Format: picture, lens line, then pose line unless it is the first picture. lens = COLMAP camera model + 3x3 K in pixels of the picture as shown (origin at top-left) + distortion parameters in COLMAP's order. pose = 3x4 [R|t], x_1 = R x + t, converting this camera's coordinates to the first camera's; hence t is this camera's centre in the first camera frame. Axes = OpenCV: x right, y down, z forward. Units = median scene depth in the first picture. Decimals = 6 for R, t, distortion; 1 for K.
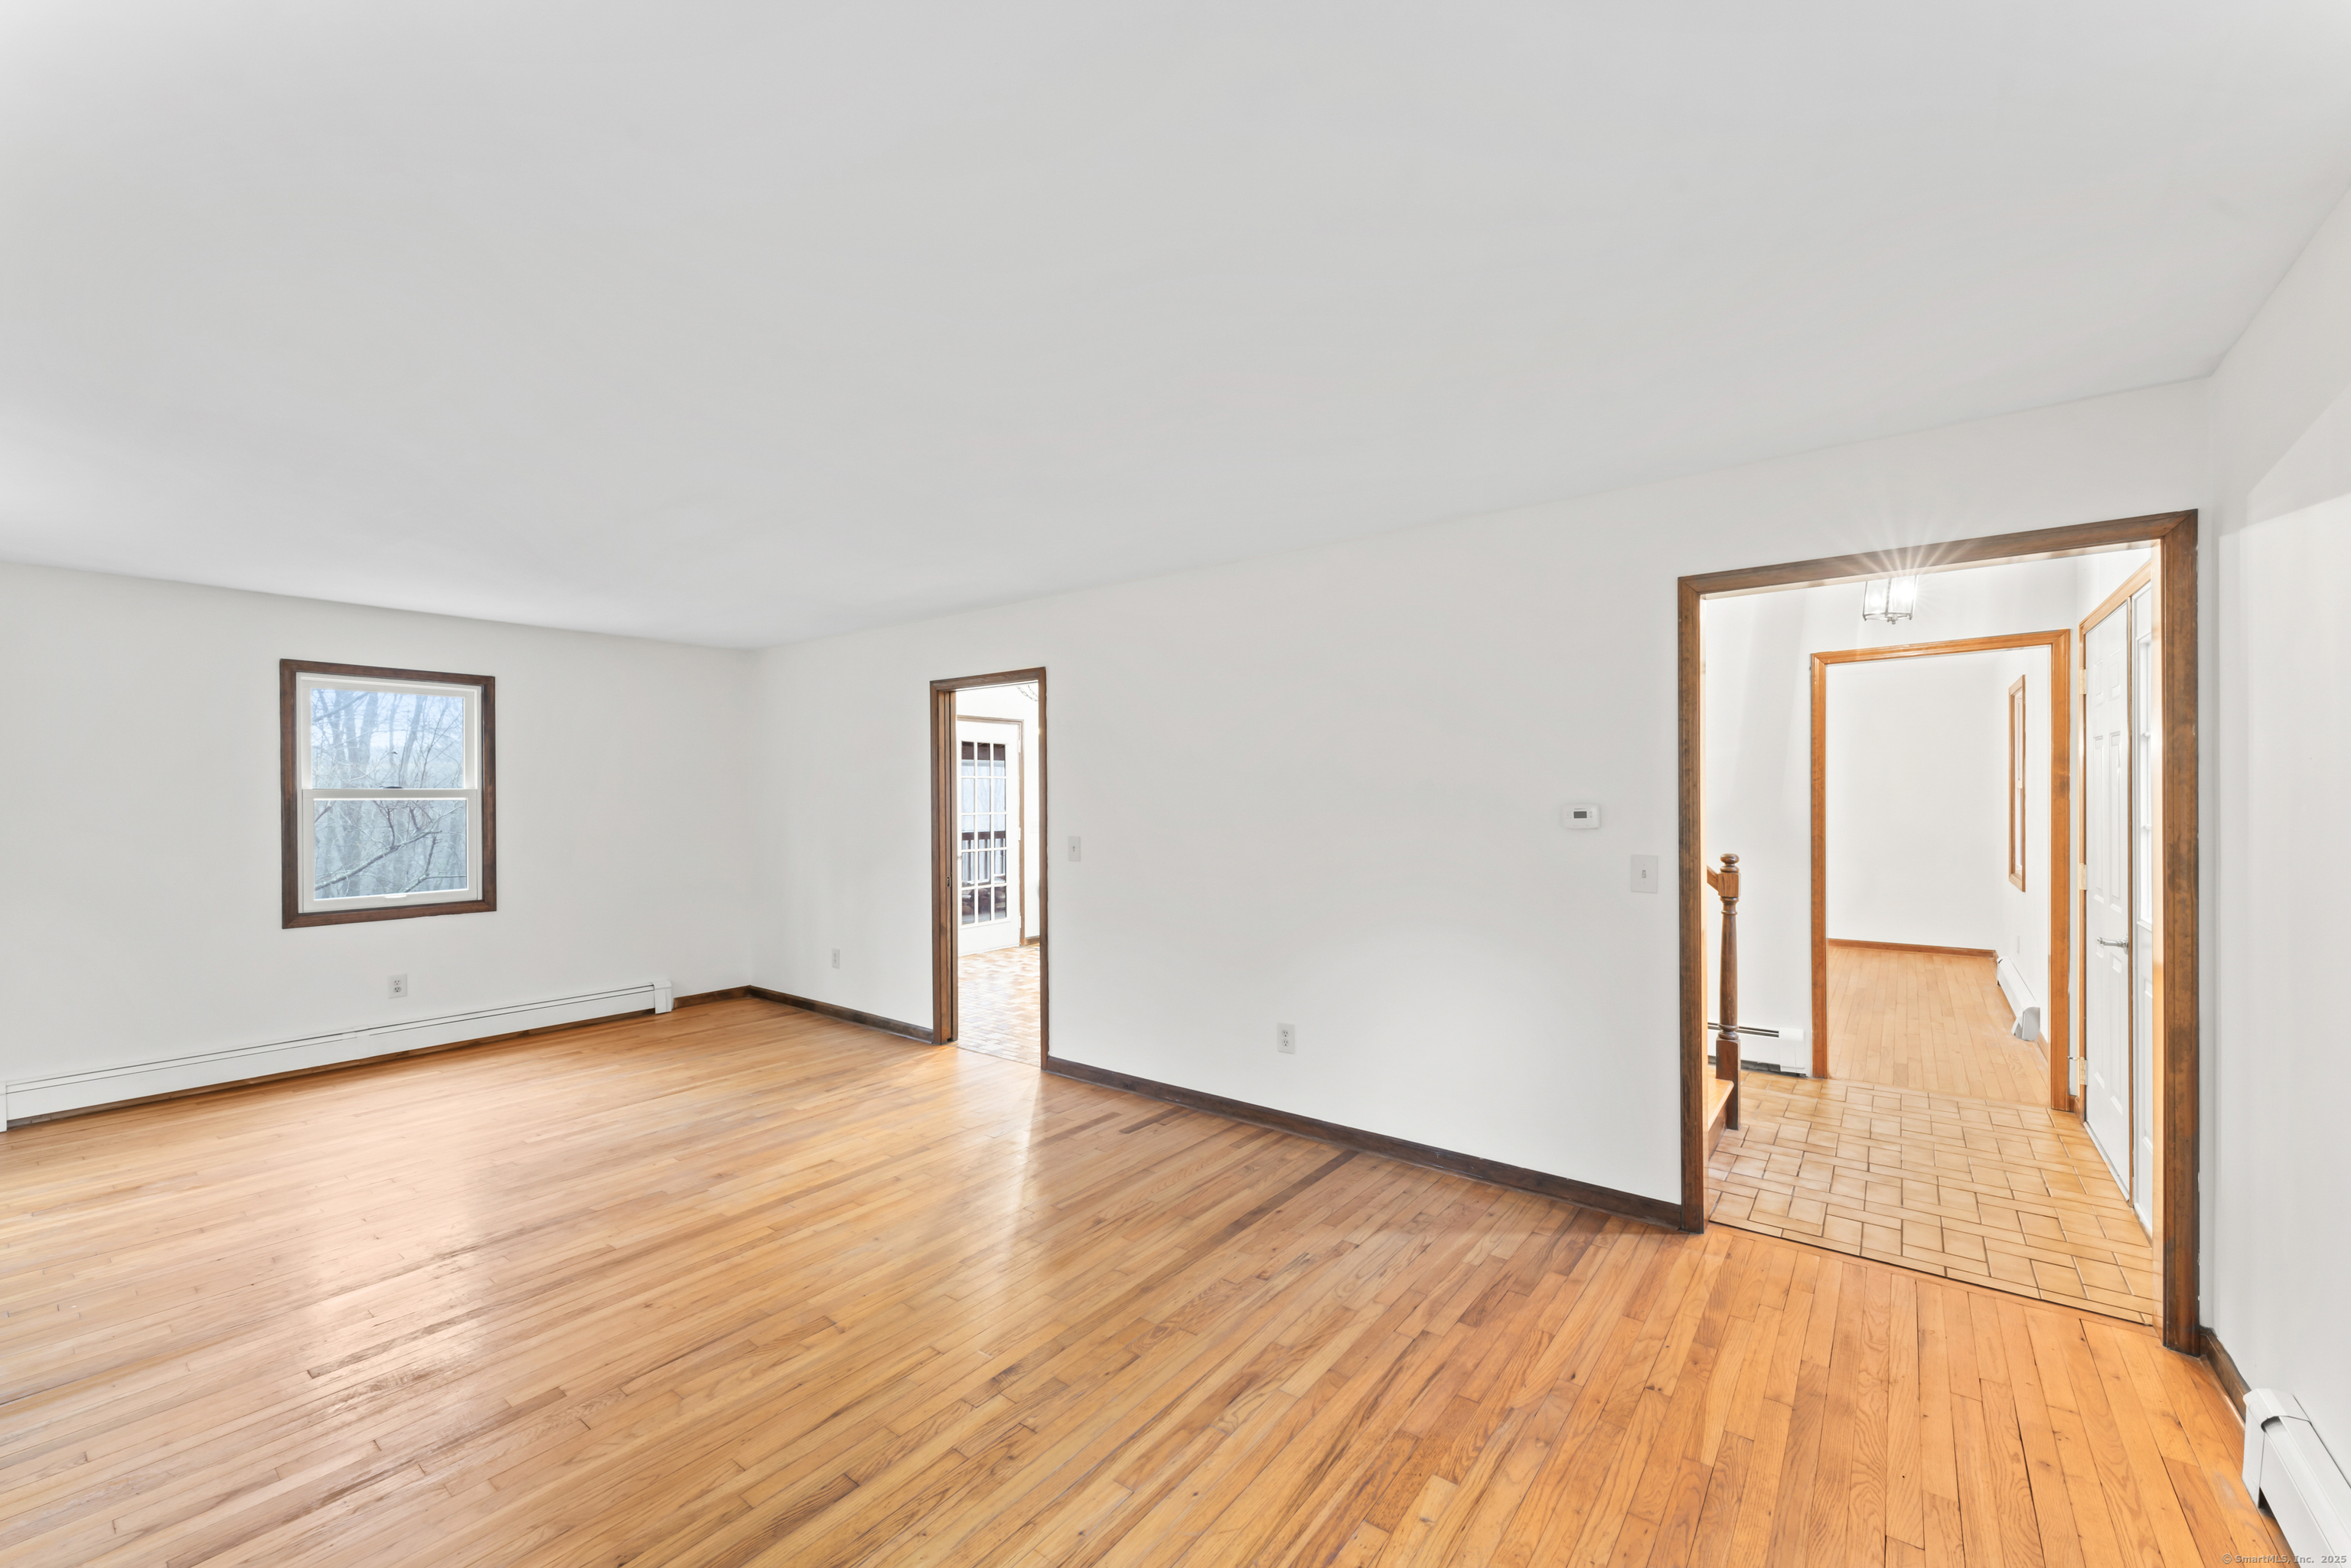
lens RADIAL K [[939.3, 0, 1177.7], [0, 939.3, 797.4], [0, 0, 1]] dist [0.001972, -0.000710]
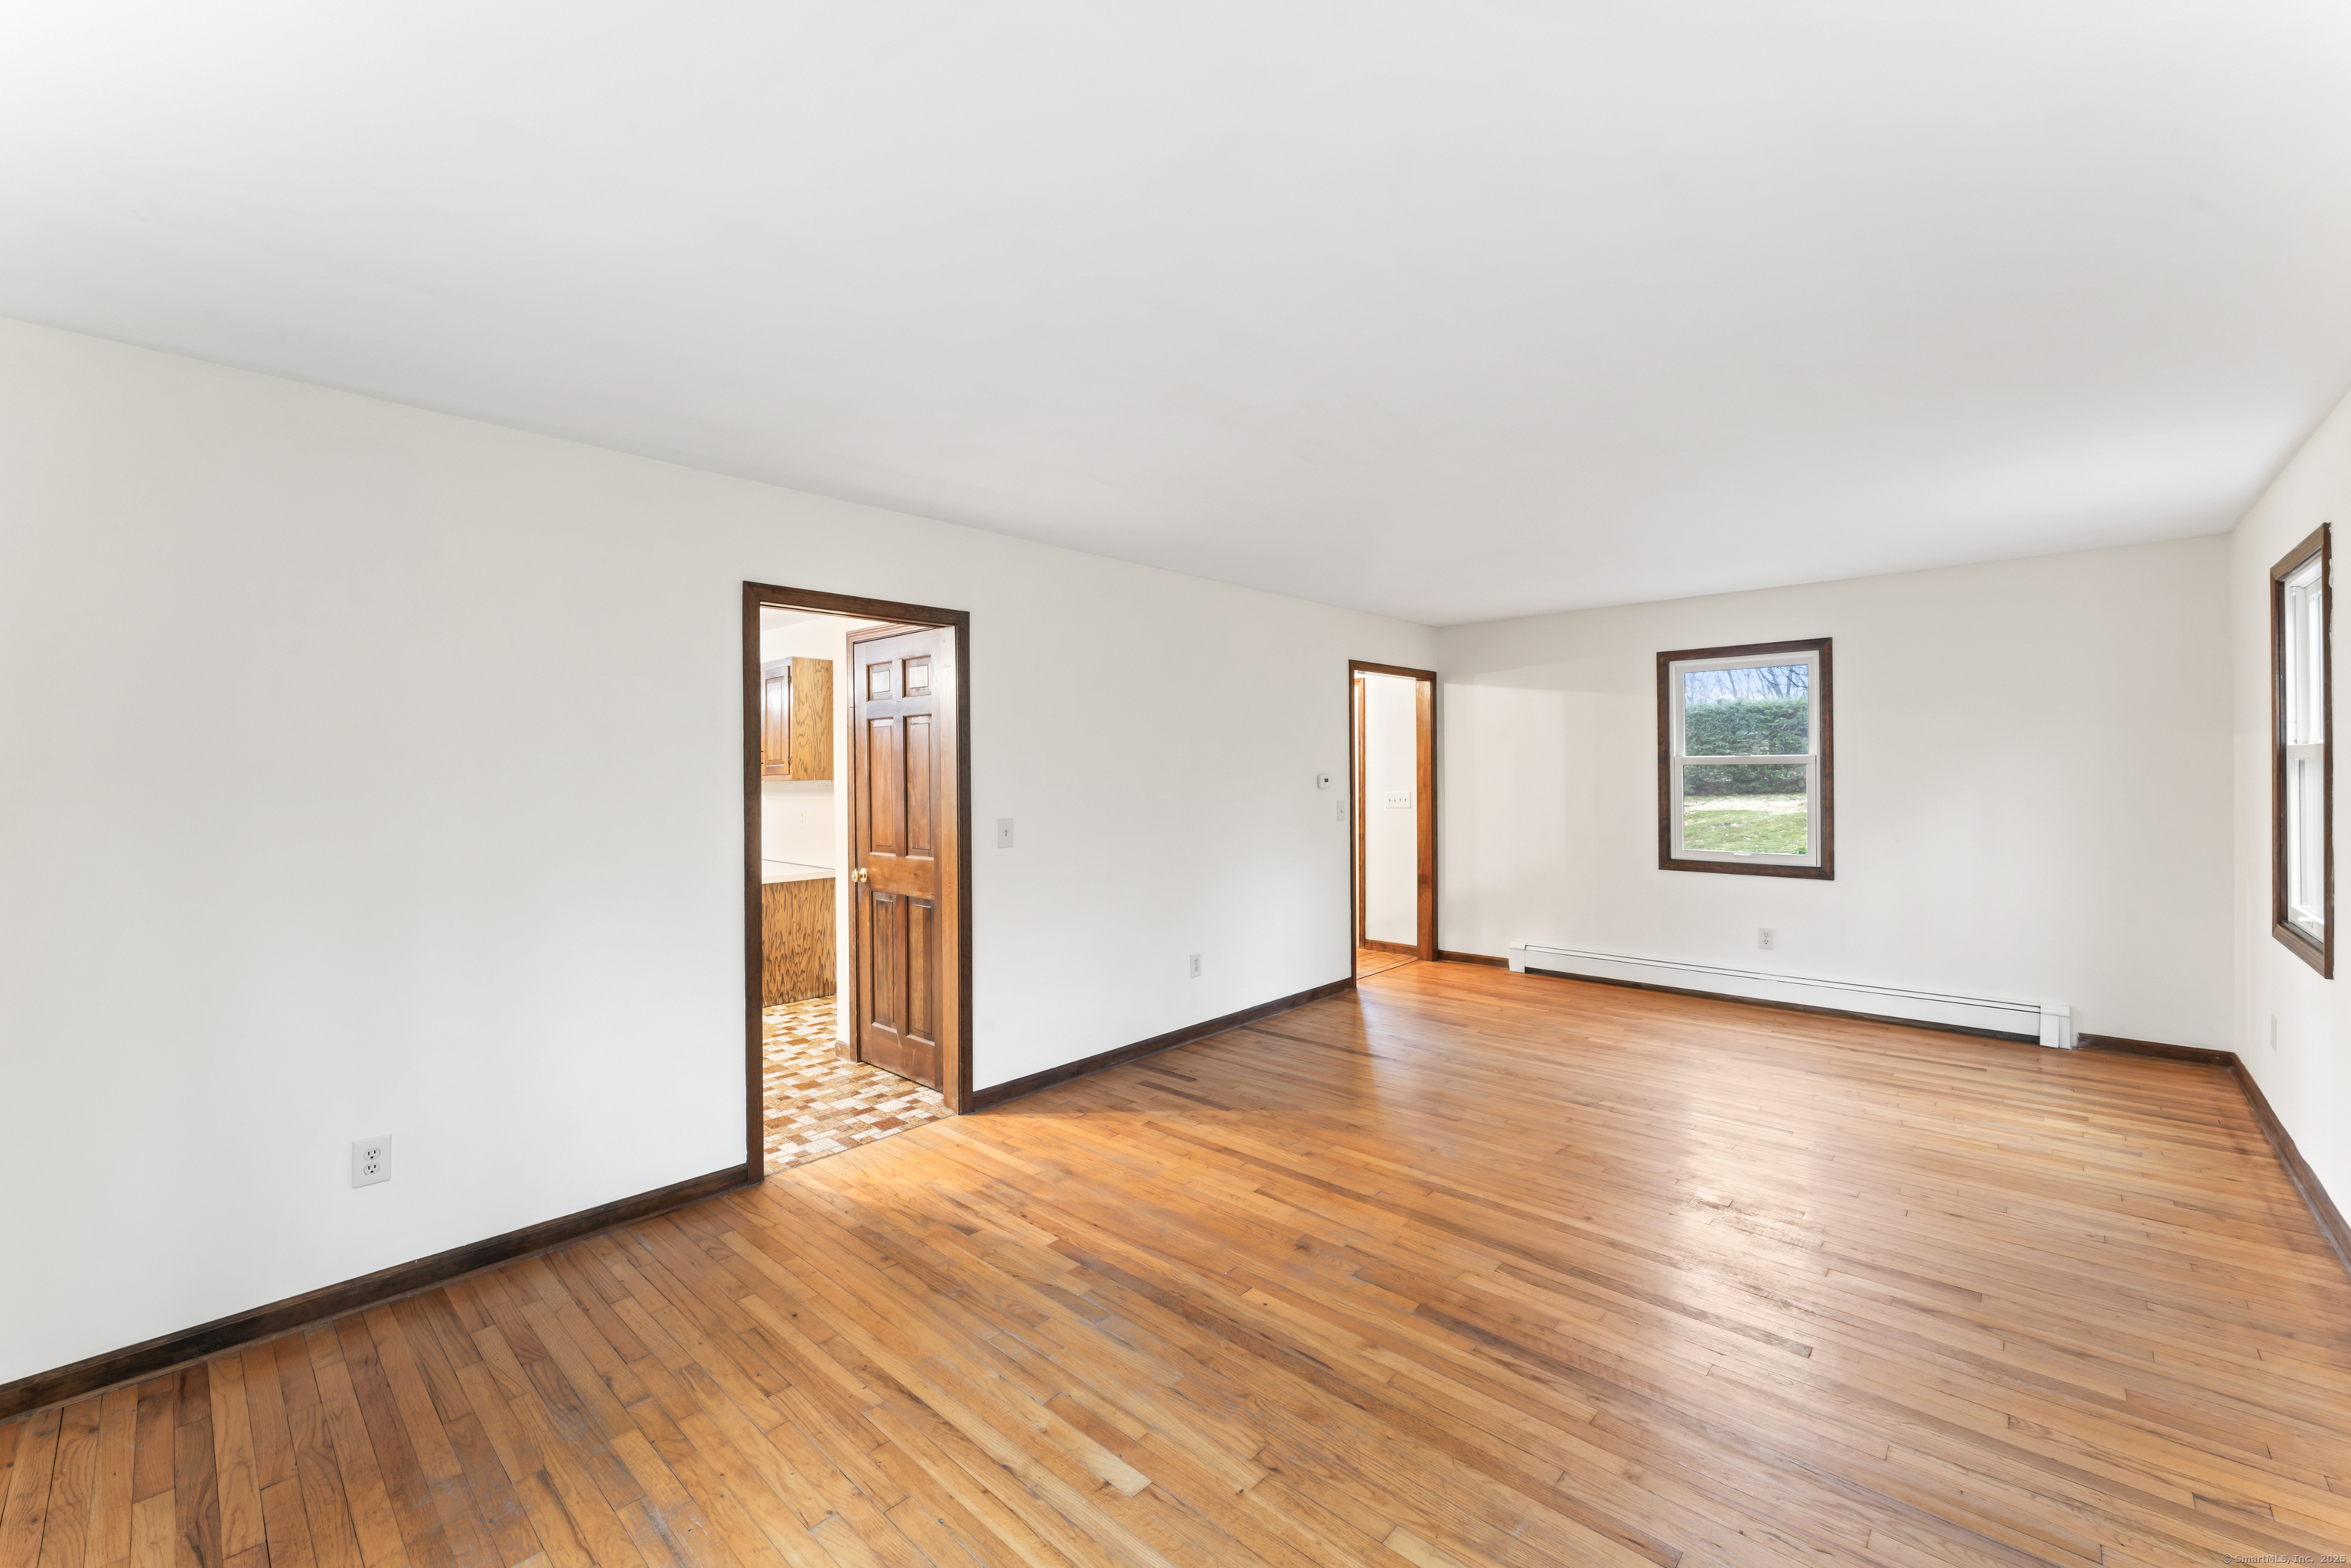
lens RADIAL K [[939.3, 0, 1194.9], [0, 939.3, 785.7], [0, 0, 1]] dist [0.001972, -0.000710]
pose [[0.082863, -0.012766, 0.996479, -1.441099], [0.011480, 0.999864, 0.011855, 0.004736], [-0.996495, 0.010458, 0.082998, 1.151176]]
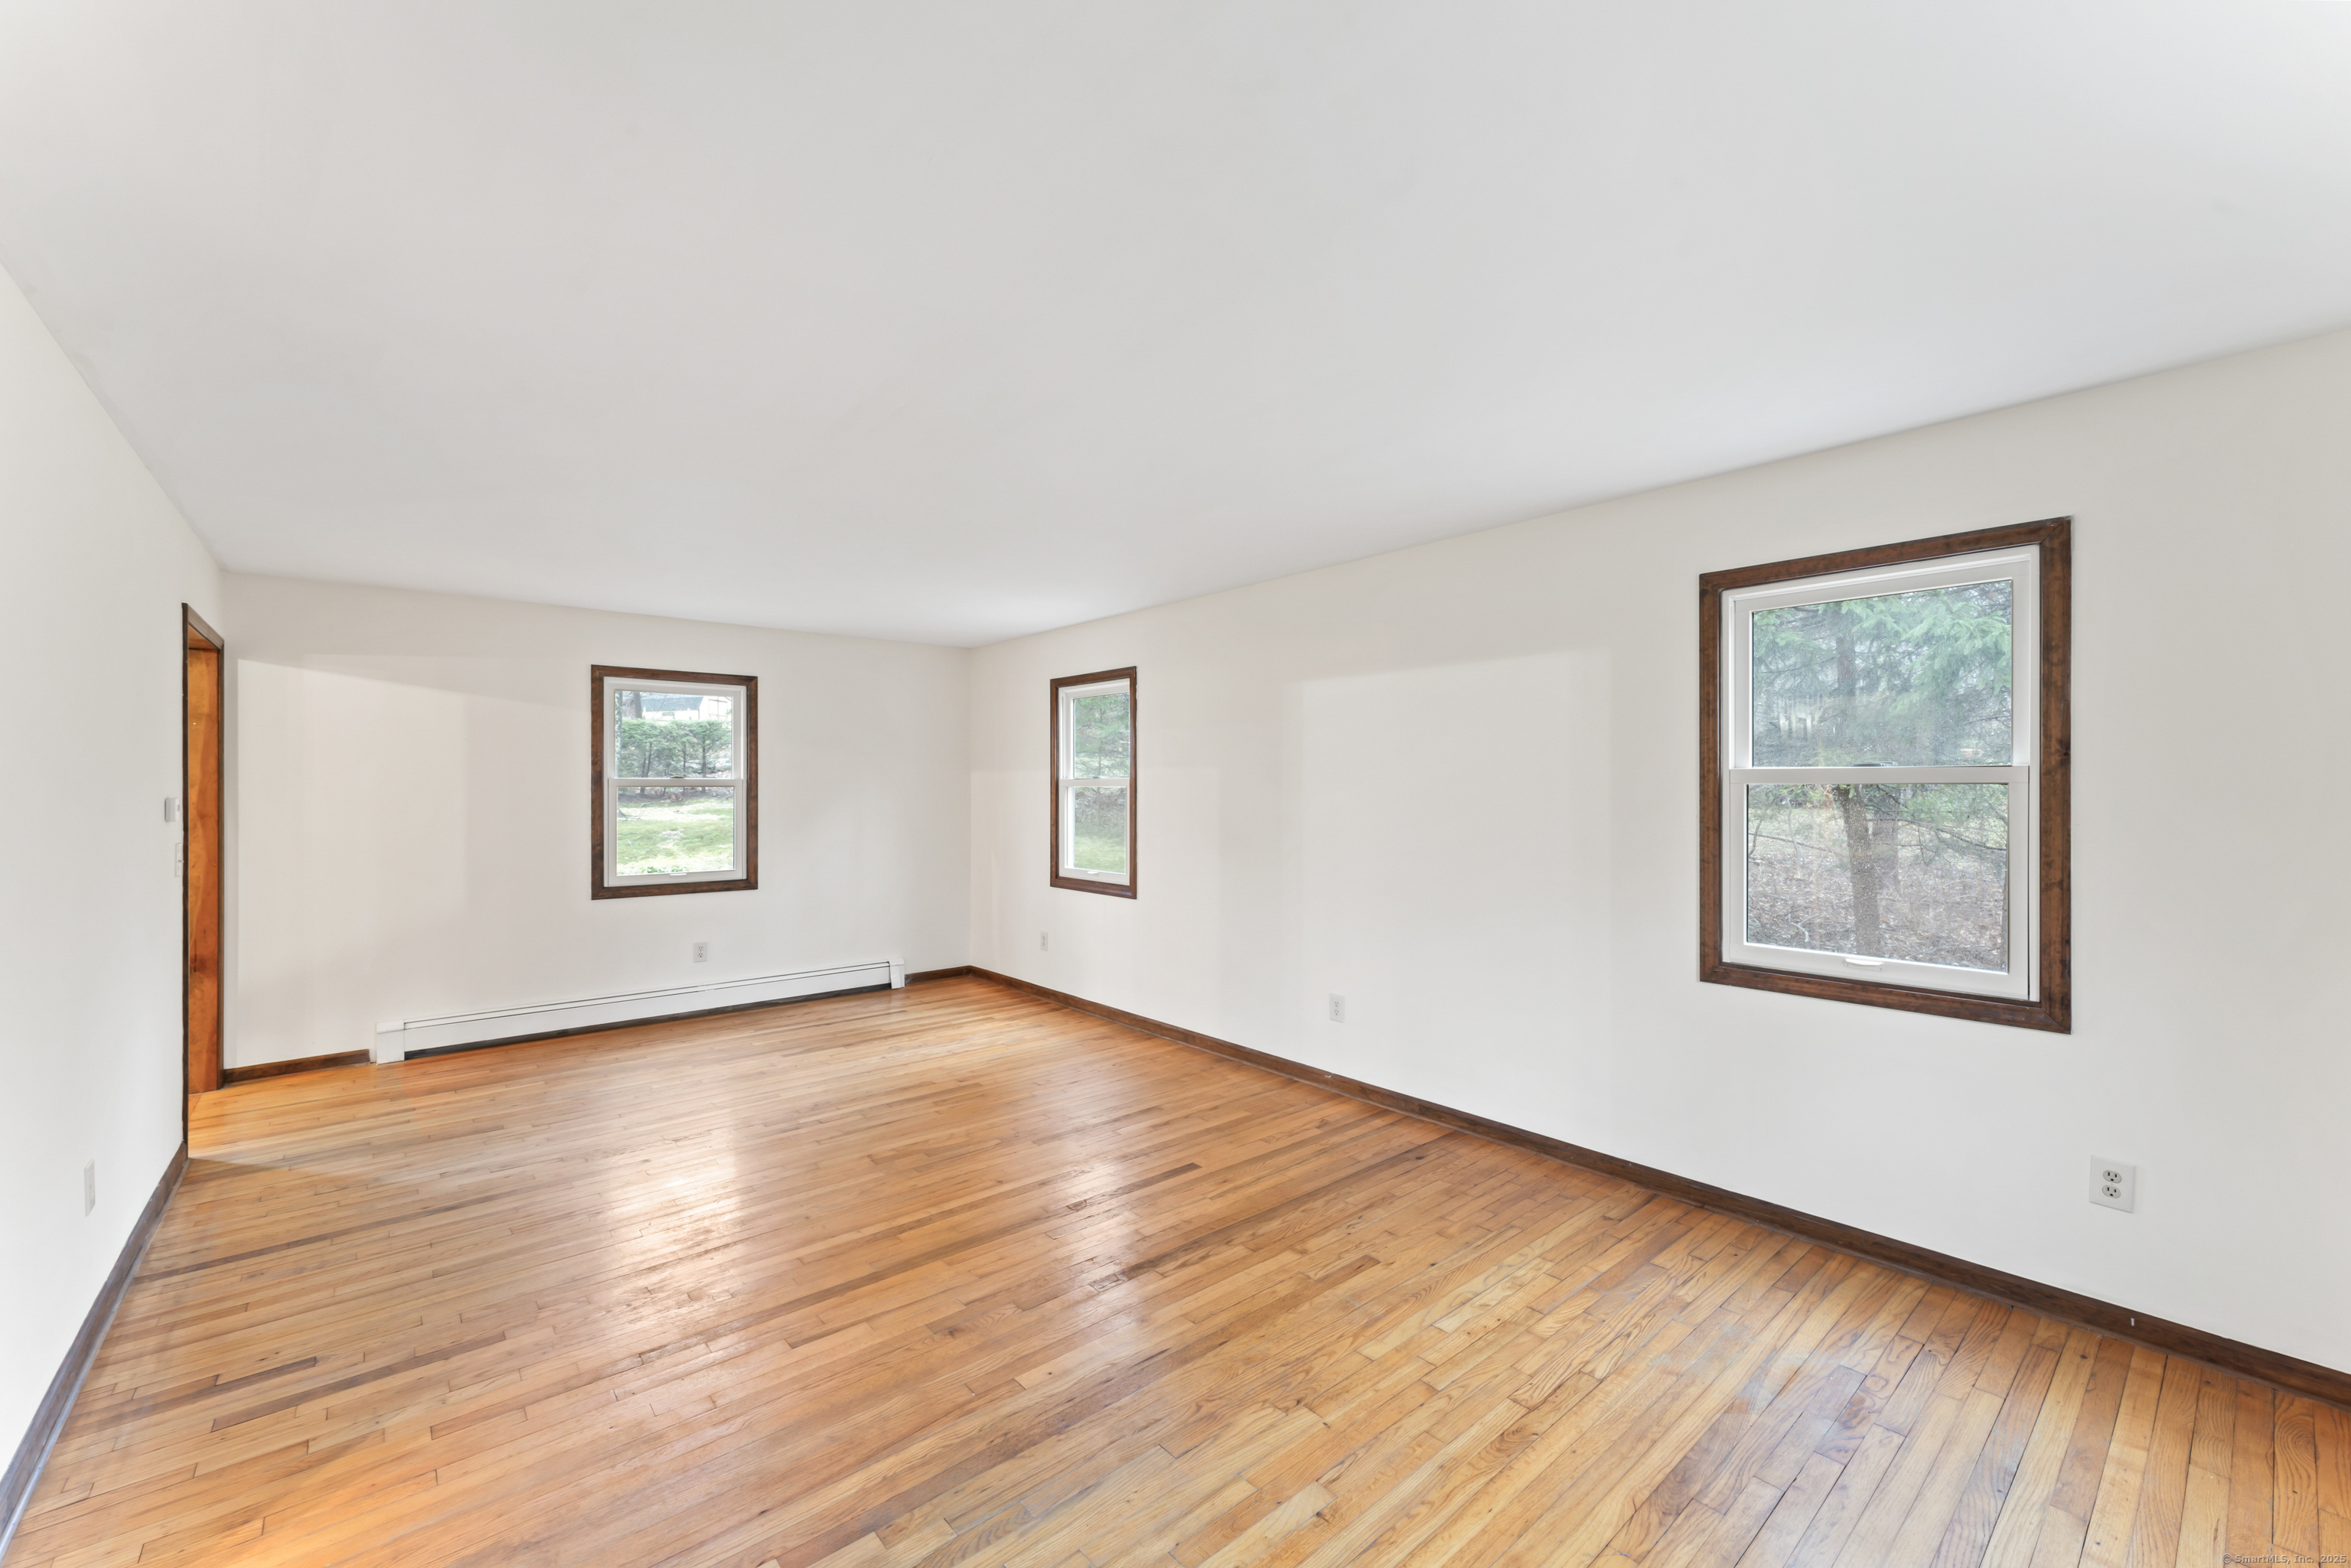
lens RADIAL K [[939.3, 0, 1158.4], [0, 939.3, 781.1], [0, 0, 1]] dist [0.001972, -0.000710]
pose [[-0.974622, 0.007676, 0.223726, -0.894995], [0.006543, 0.999962, -0.005806, 0.003345], [-0.223762, -0.004195, -0.974635, 1.850067]]
